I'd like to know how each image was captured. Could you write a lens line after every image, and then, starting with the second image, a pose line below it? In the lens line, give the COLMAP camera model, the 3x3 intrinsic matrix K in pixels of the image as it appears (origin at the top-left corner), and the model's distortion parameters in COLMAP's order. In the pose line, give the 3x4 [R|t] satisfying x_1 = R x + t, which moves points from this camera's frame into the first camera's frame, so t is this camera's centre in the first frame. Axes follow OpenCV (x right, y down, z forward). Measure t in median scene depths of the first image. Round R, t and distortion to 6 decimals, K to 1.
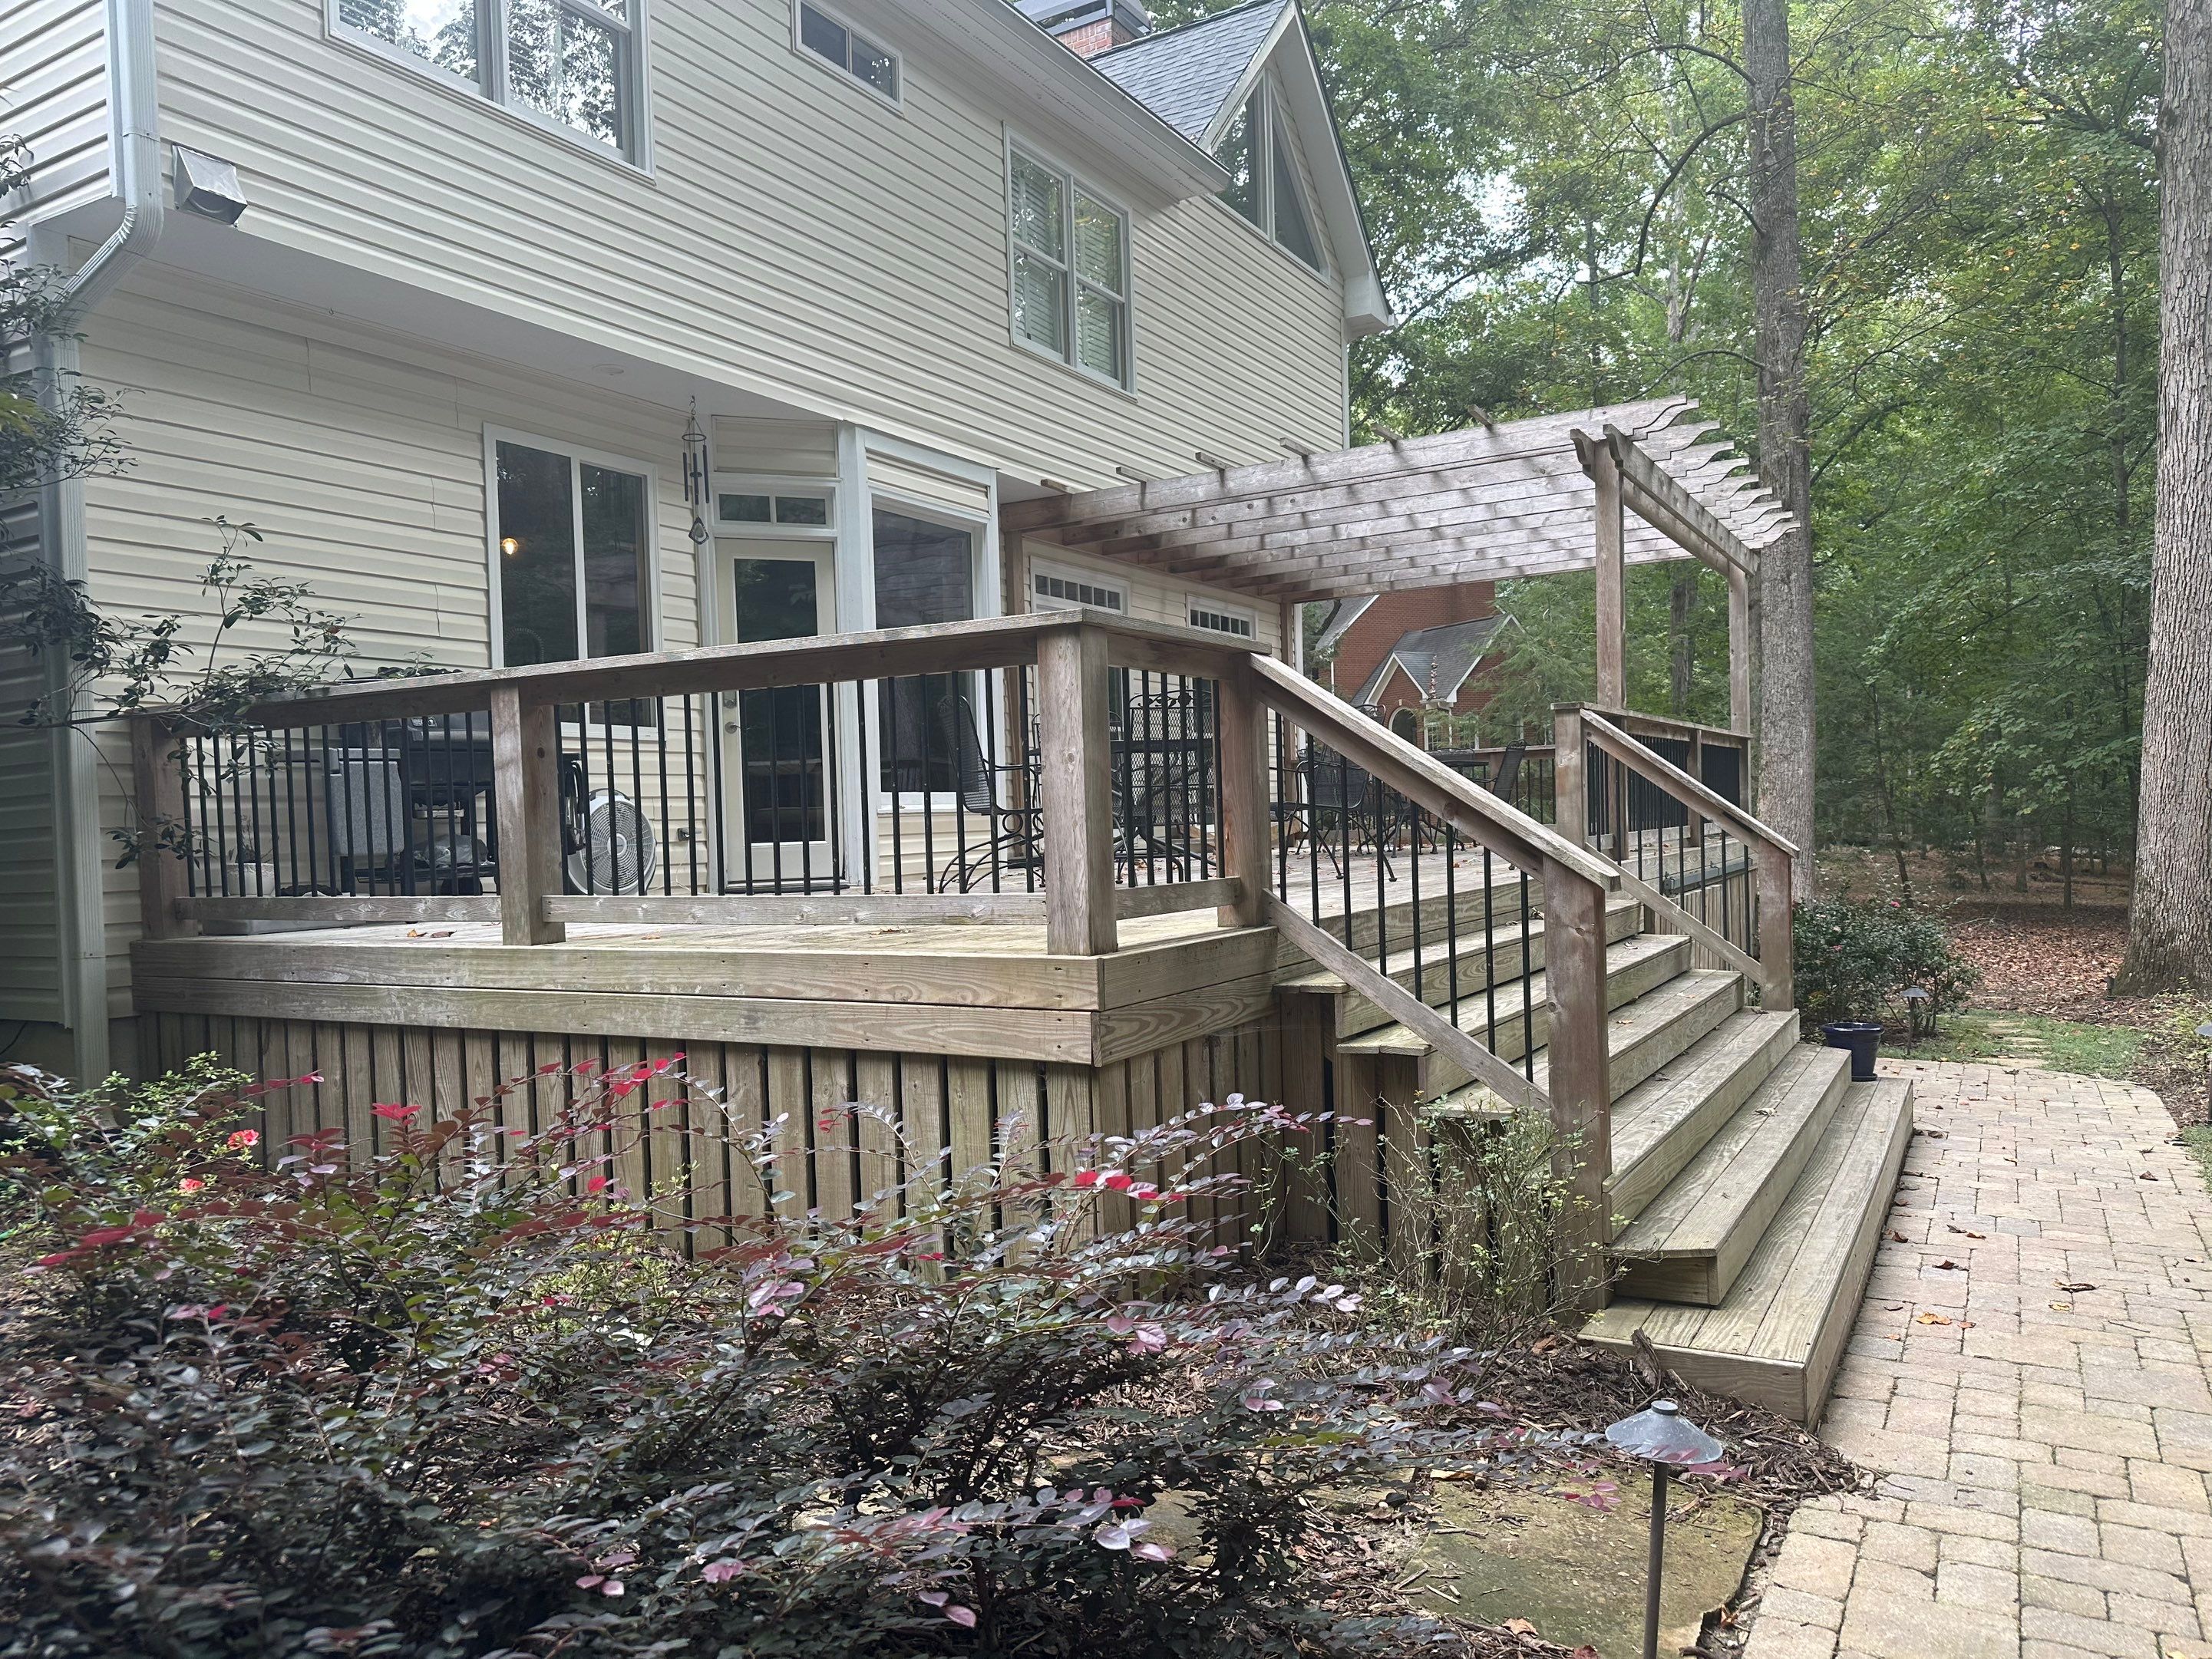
lens RADIAL K [[1541.7, 0, 1100.8], [0, 1541.7, 840.3], [0, 0, 1]] dist [0.044082, -0.046972]
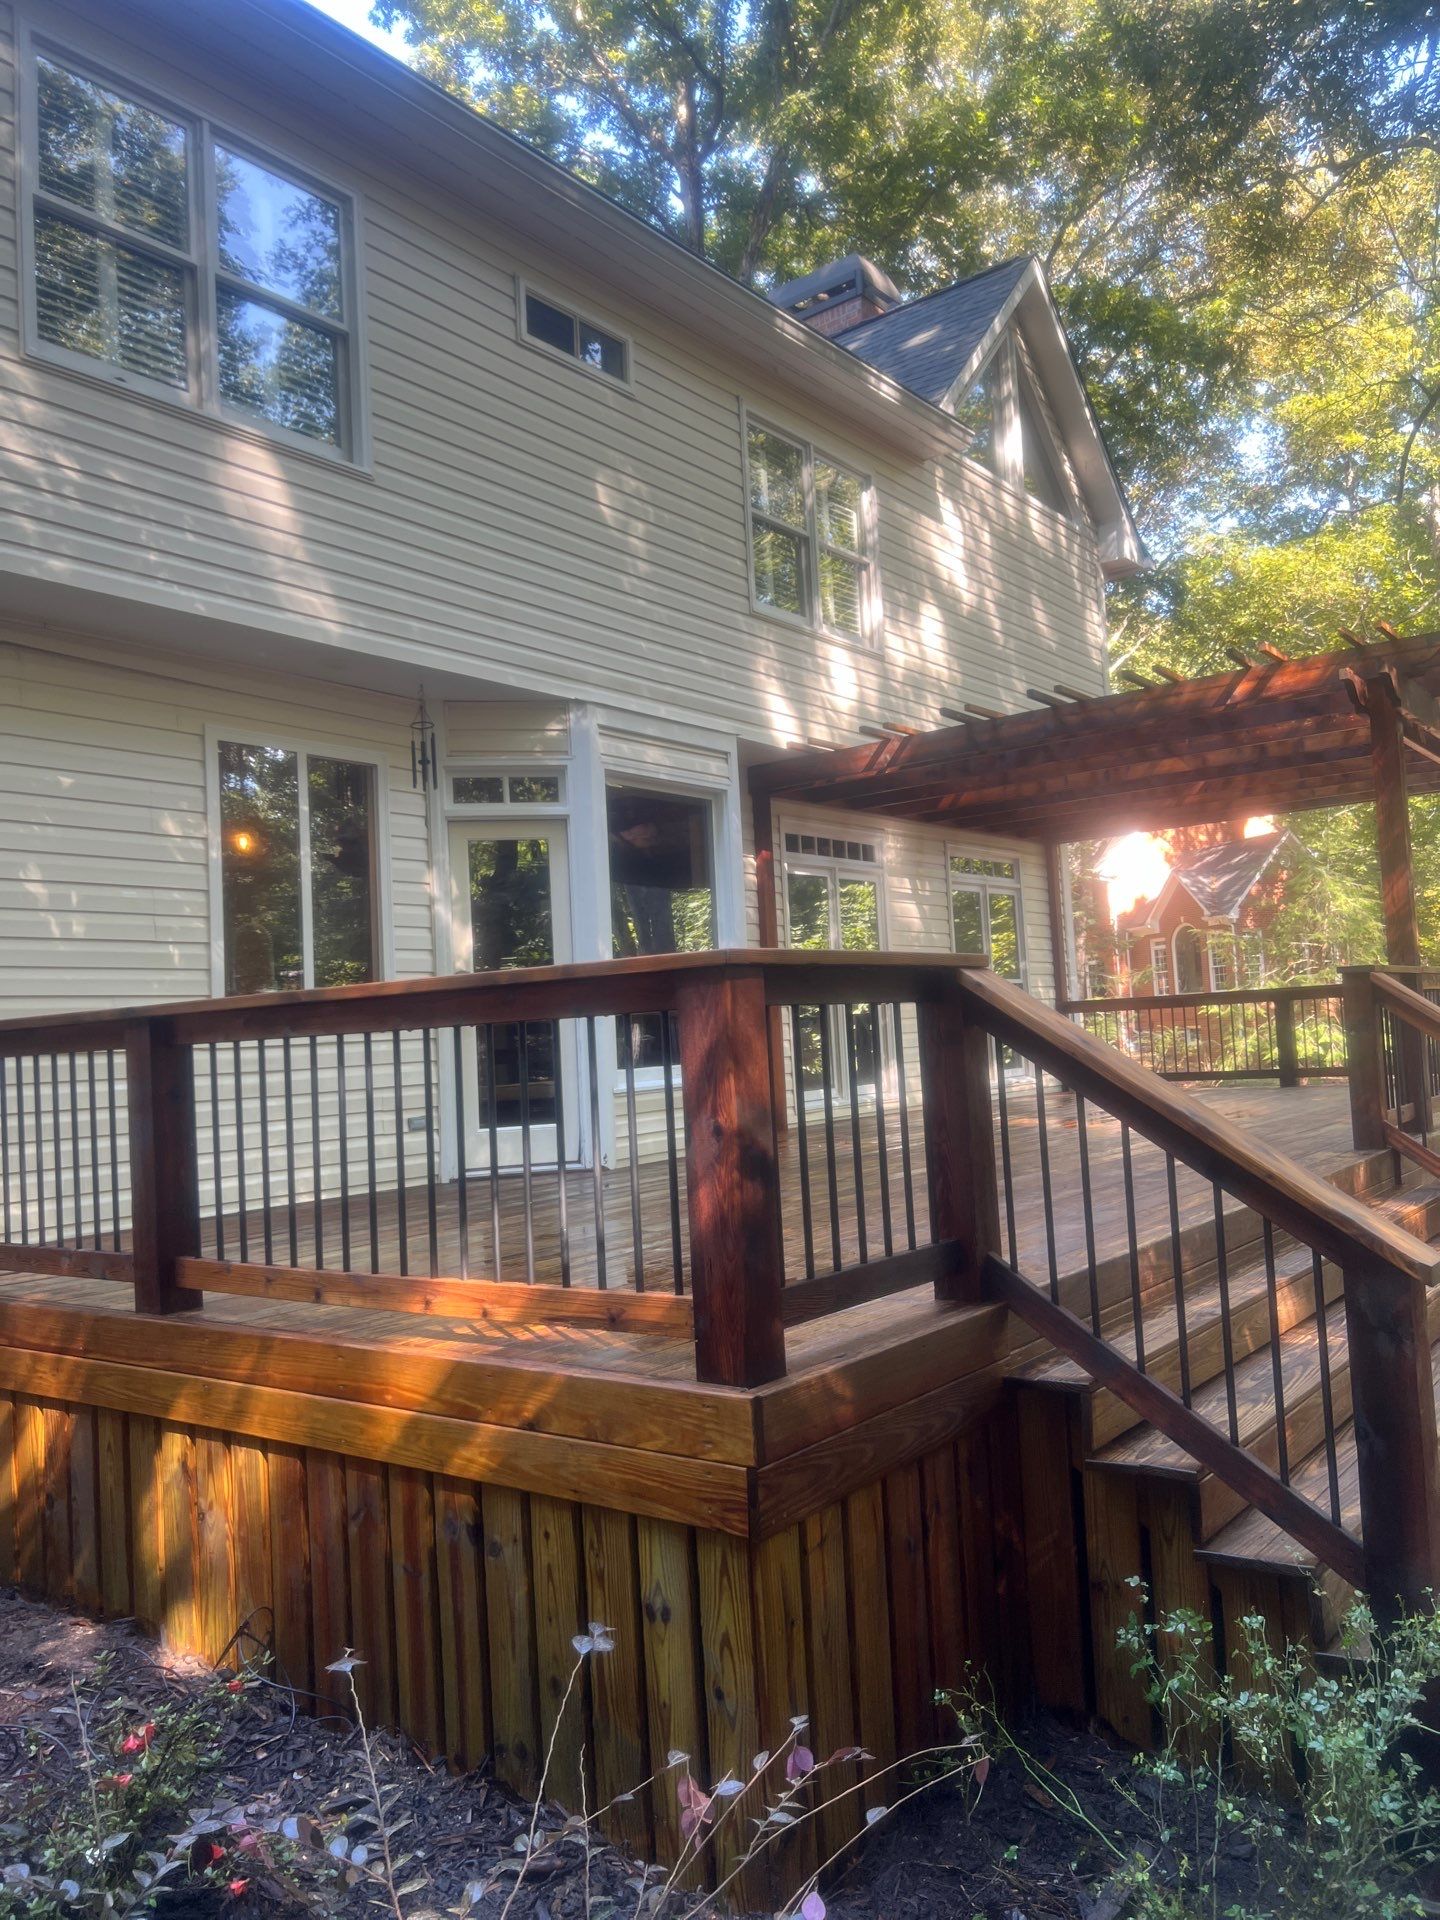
lens RADIAL K [[1338.3, 0, 716.7], [0, 1338.3, 947.0], [0, 0, 1]] dist [0.044082, -0.046972]
pose [[0.989806, -0.023552, -0.140462, 0.038548], [0.015170, 0.998056, -0.060449, -0.051942], [0.141613, 0.057702, 0.988239, 0.152853]]
